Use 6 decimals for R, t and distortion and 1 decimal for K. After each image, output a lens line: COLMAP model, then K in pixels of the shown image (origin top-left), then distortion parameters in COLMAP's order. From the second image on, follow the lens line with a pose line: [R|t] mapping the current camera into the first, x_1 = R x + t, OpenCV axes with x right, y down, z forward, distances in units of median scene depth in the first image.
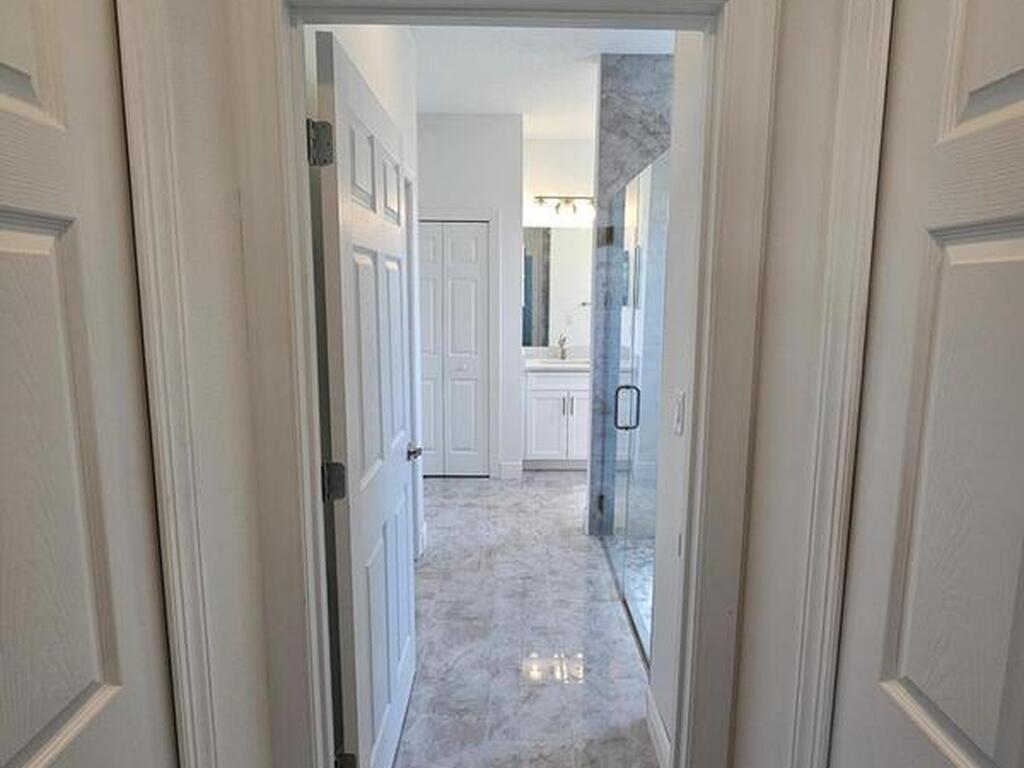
lens RADIAL K [[562.8, 0, 530.8], [0, 562.8, 370.3], [0, 0, 1]] dist [-0.001983, 0.000721]
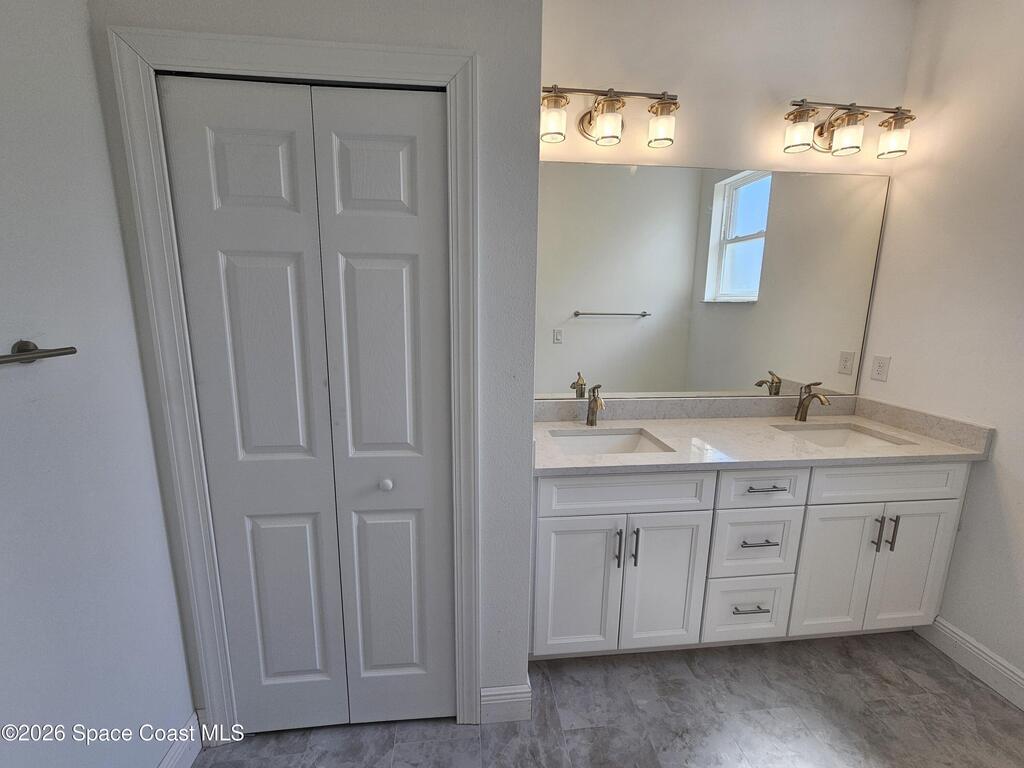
lens RADIAL K [[432.6, 0, 512.0], [0, 432.6, 384.0], [0, 0, 1]] dist [0.000666, 0.000130]
pose [[0.996545, -0.012758, 0.082065, -0.062288], [0.008376, 0.998532, 0.053518, -0.101085], [-0.082627, -0.052646, 0.995189, 0.772369]]
